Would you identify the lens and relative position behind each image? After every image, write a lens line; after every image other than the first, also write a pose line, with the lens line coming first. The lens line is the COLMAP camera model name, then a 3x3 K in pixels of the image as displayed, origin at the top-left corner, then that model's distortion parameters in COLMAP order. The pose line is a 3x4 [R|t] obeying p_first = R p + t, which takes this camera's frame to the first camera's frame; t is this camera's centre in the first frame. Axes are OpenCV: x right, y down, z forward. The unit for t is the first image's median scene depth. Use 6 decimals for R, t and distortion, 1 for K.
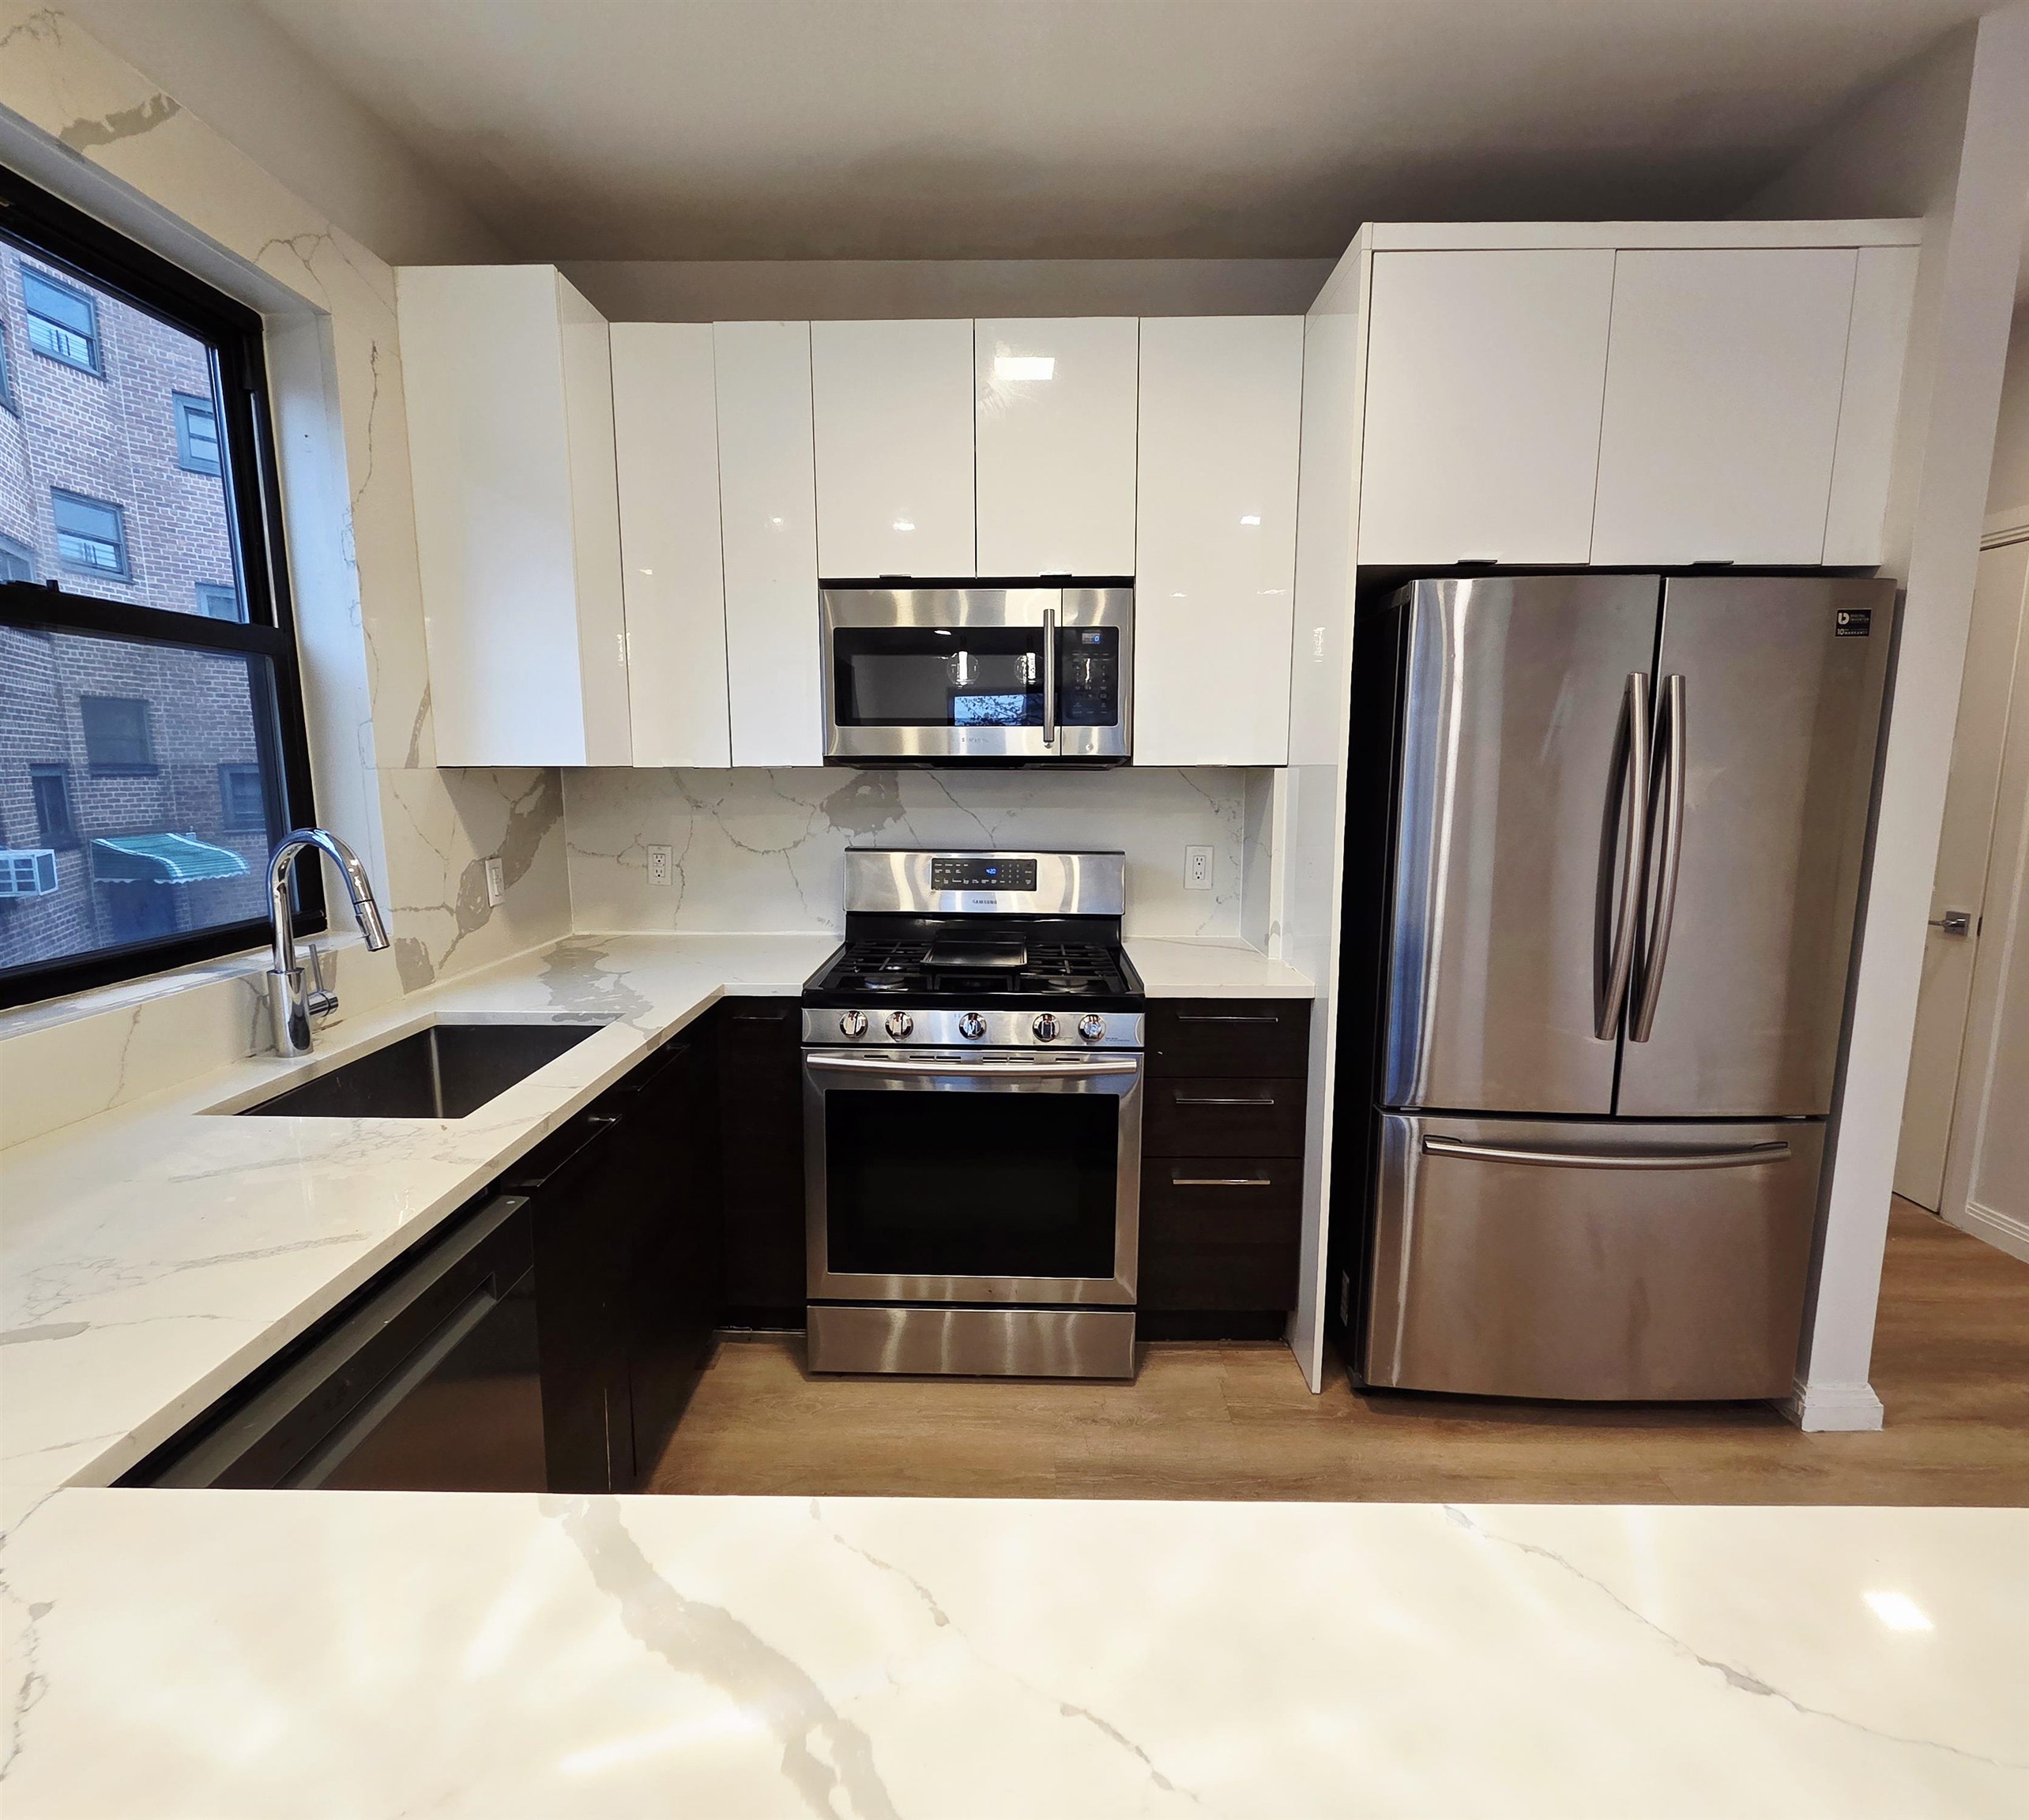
lens RADIAL K [[1006.9, 0, 1012.6], [0, 1006.9, 913.4], [0, 0, 1]] dist [-0.000128, 0.001605]
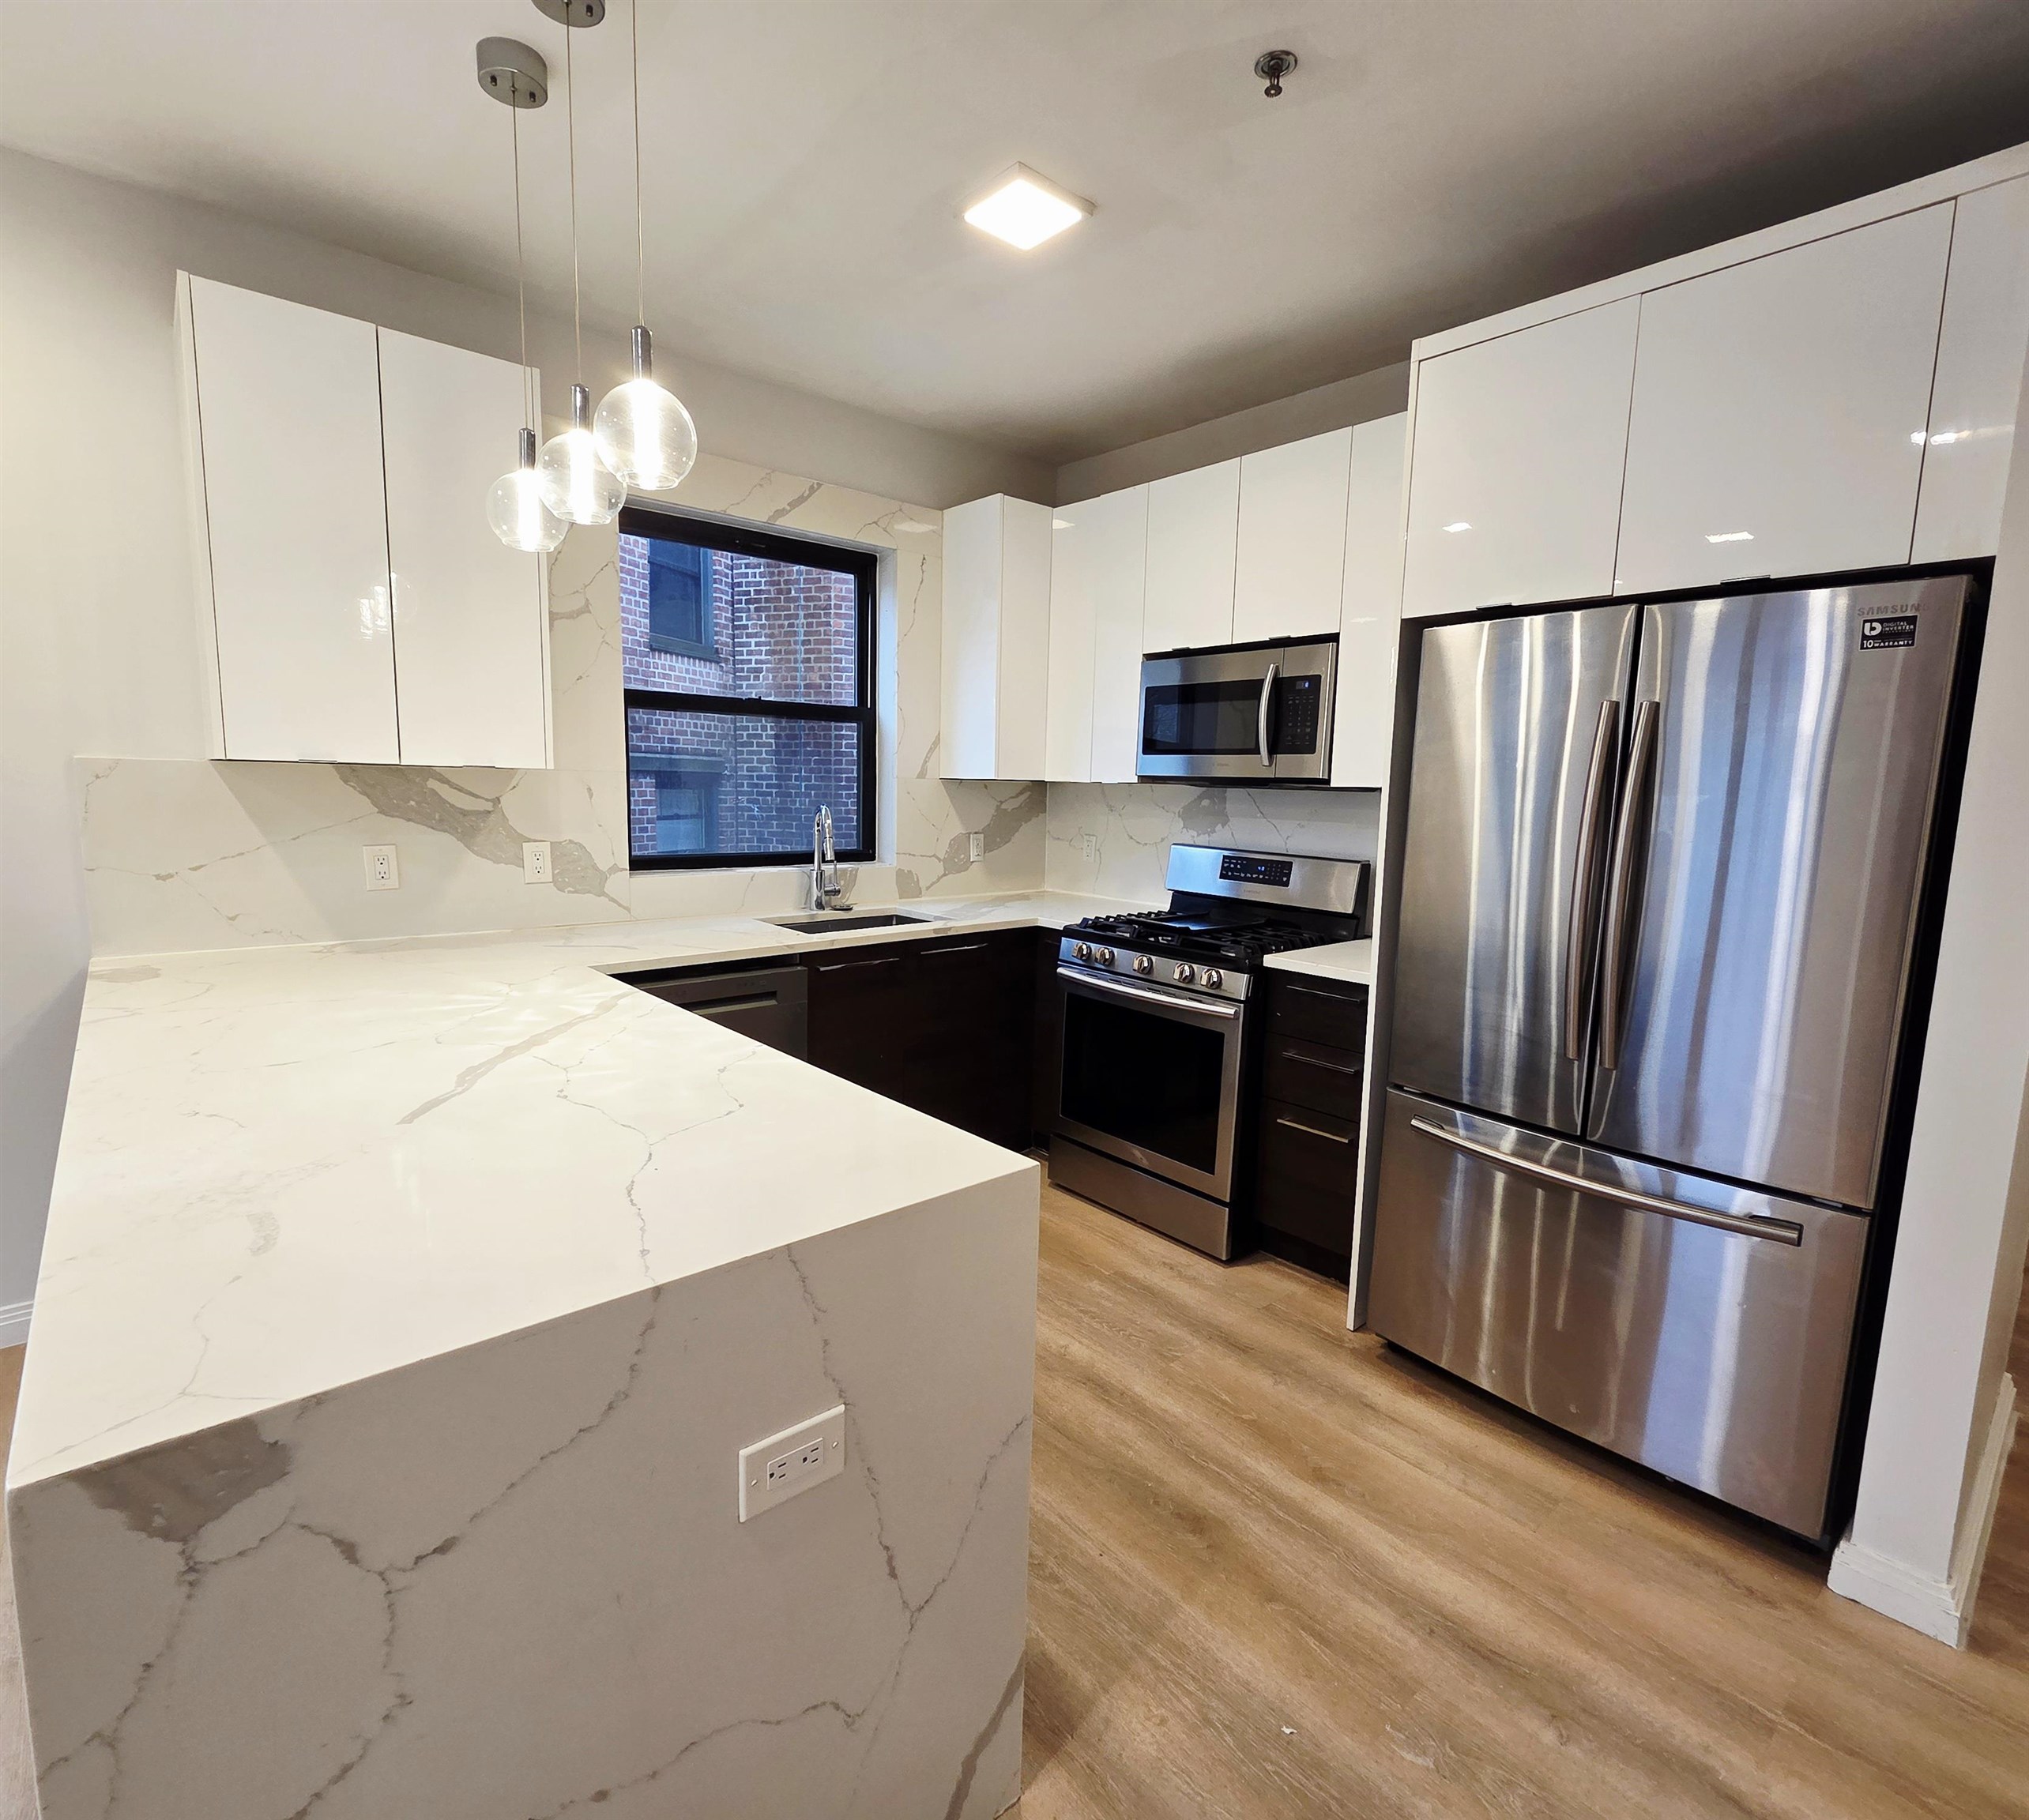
lens RADIAL K [[1006.9, 0, 1017.7], [0, 1006.9, 910.3], [0, 0, 1]] dist [-0.000128, 0.001605]
pose [[0.673640, 0.109378, -0.730921, 0.830033], [-0.132573, 0.990830, 0.026089, 0.021226], [0.727072, 0.079326, 0.681964, -0.098966]]
